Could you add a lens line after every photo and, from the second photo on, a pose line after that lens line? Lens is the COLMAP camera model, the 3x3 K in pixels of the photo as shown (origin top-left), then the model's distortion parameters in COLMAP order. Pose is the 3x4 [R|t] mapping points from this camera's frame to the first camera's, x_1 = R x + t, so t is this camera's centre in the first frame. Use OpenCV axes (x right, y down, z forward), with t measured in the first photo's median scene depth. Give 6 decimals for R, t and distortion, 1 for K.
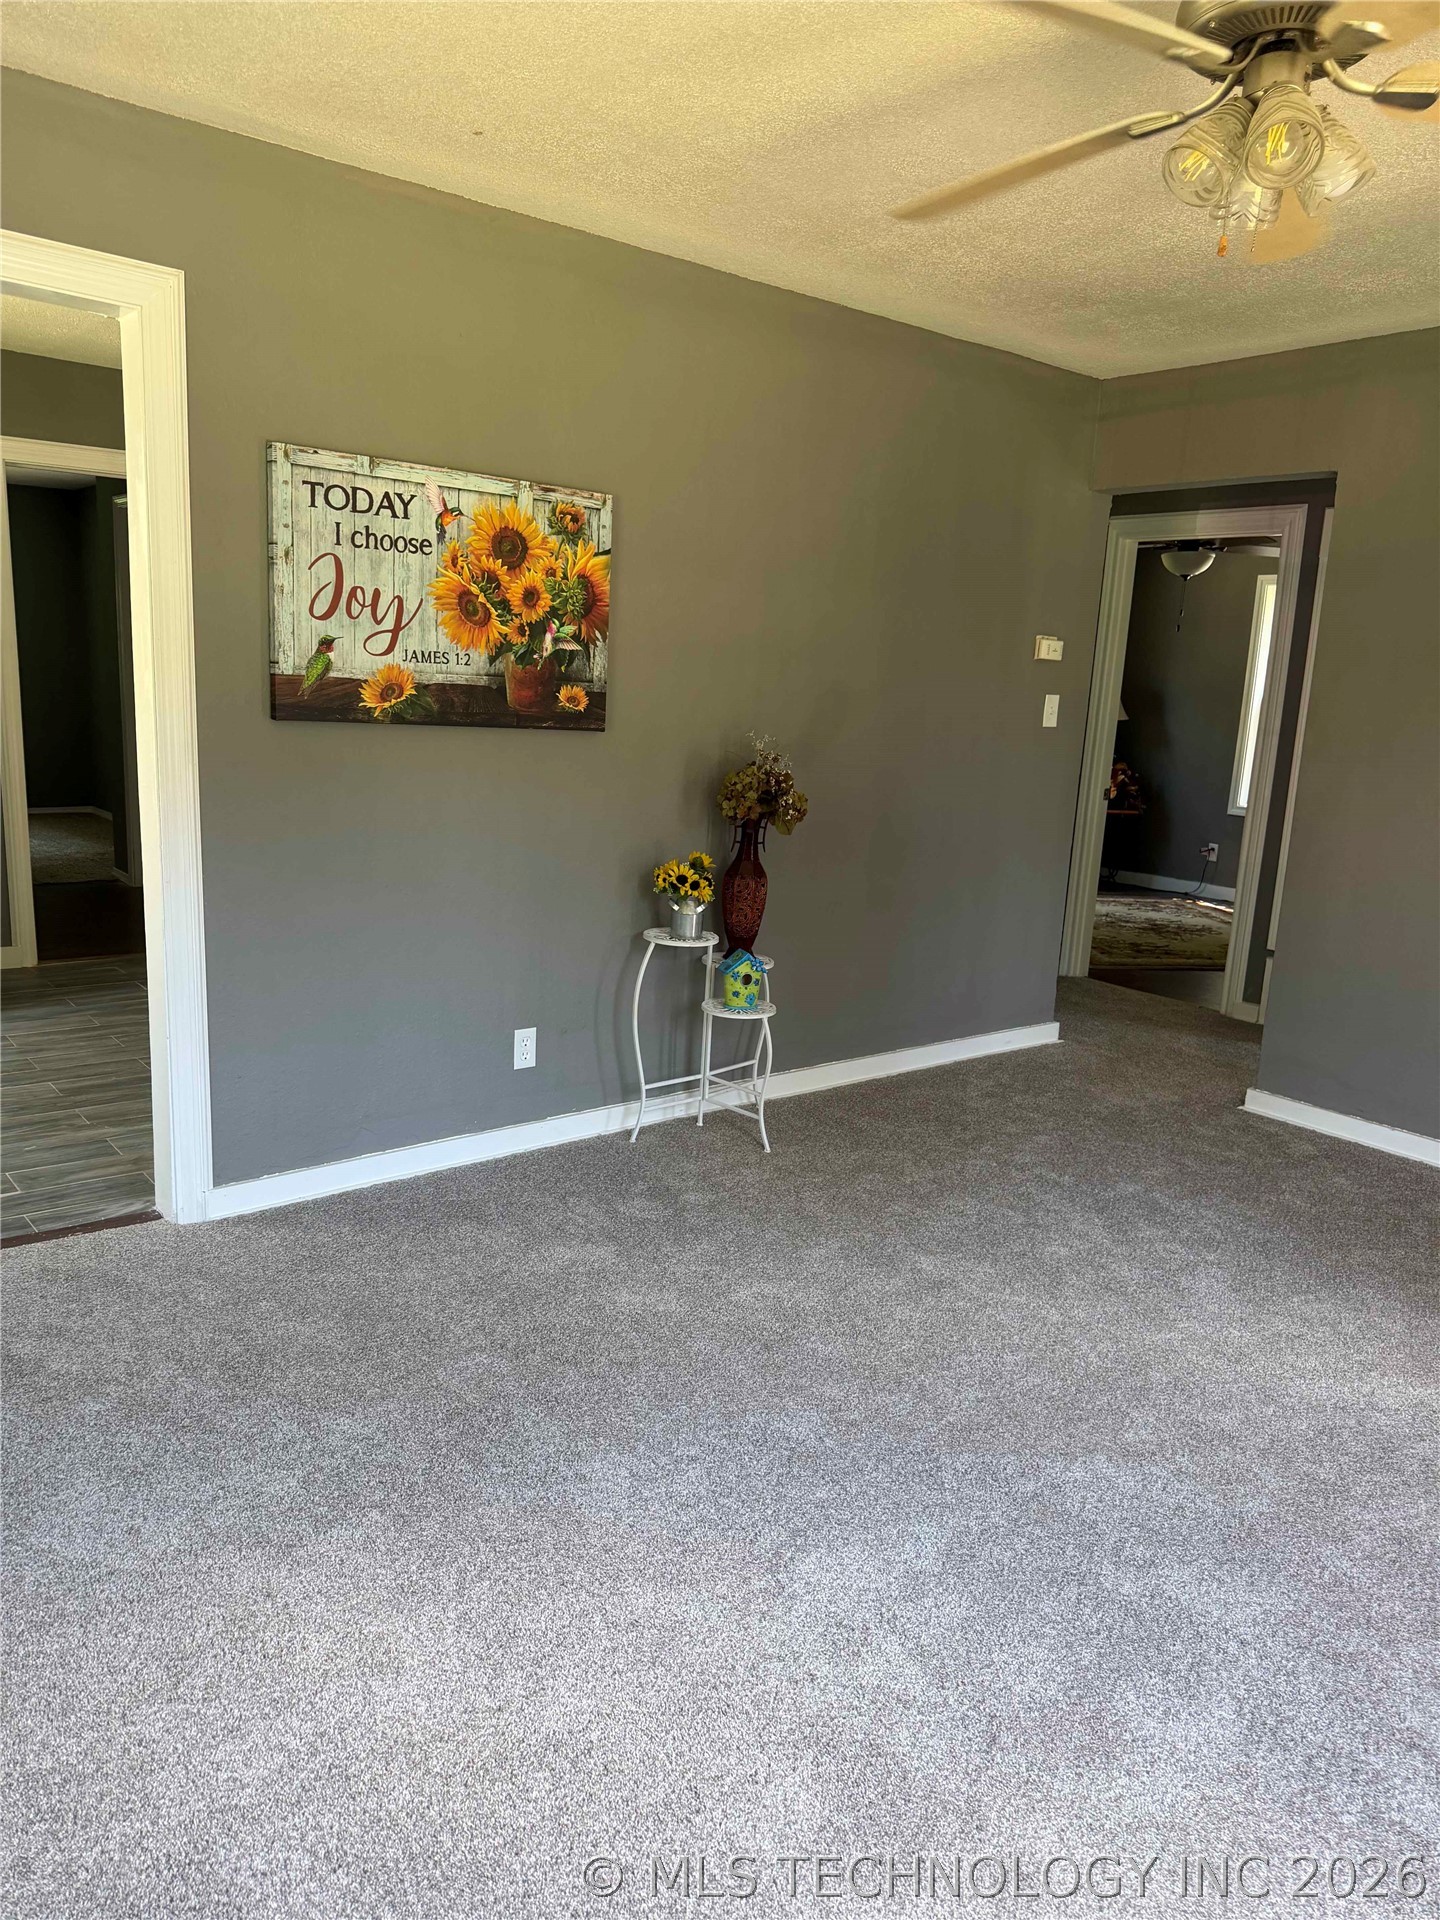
lens RADIAL K [[1356.1, 0, 712.6], [0, 1356.1, 946.0], [0, 0, 1]] dist [0.146534, -0.244068]
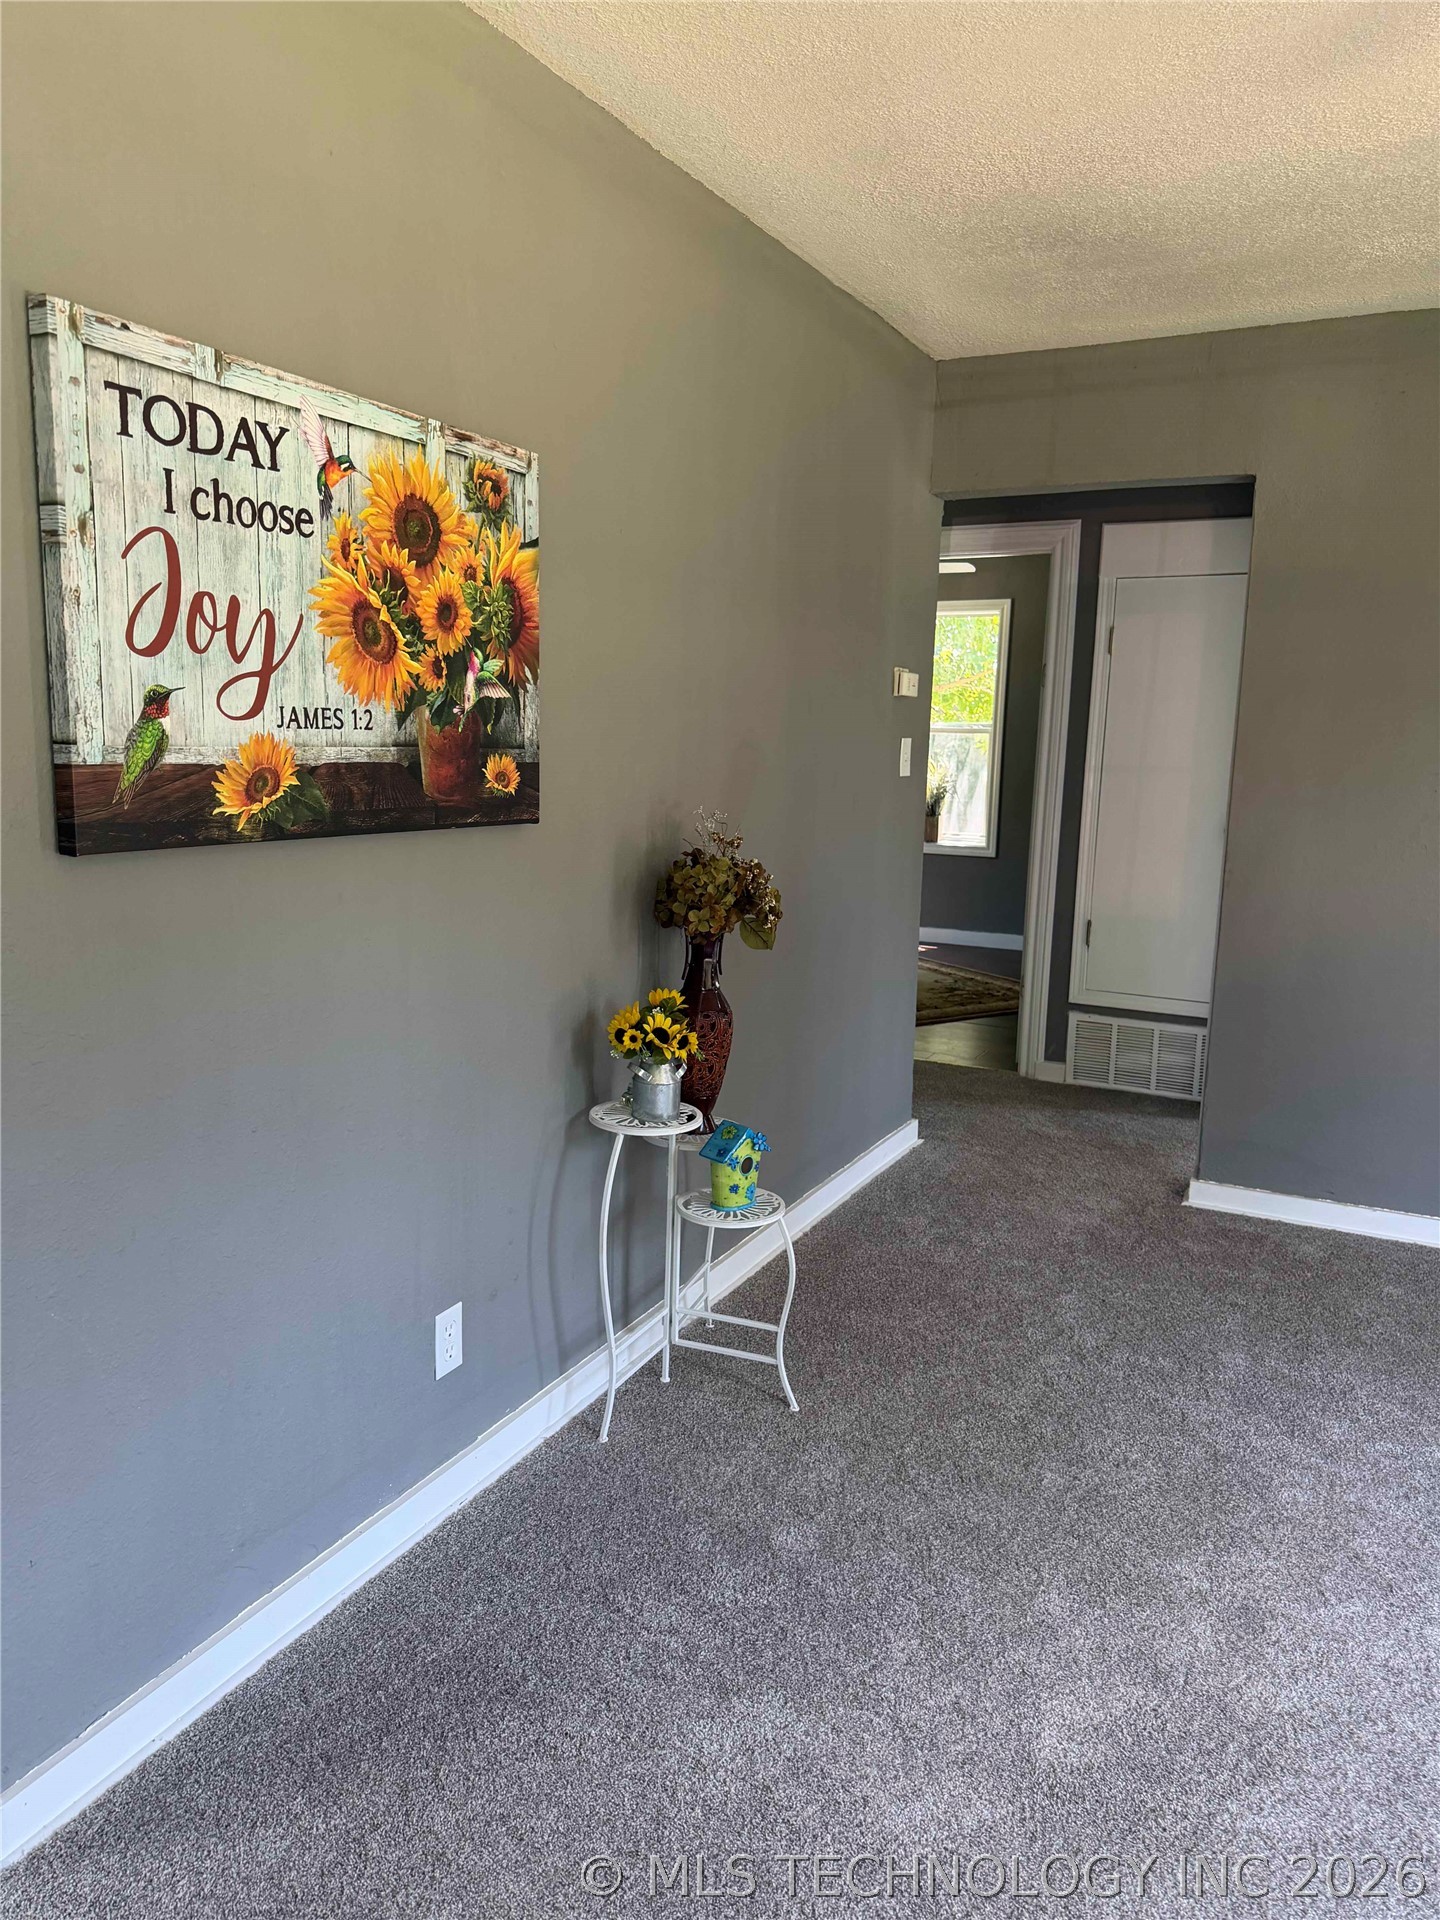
lens RADIAL K [[1356.1, 0, 712.6], [0, 1356.1, 946.0], [0, 0, 1]] dist [0.146534, -0.244068]
pose [[0.912196, -0.095797, 0.398398, -0.283832], [0.103206, 0.994656, 0.002863, -0.099945], [-0.396543, 0.038505, 0.917208, 0.410605]]
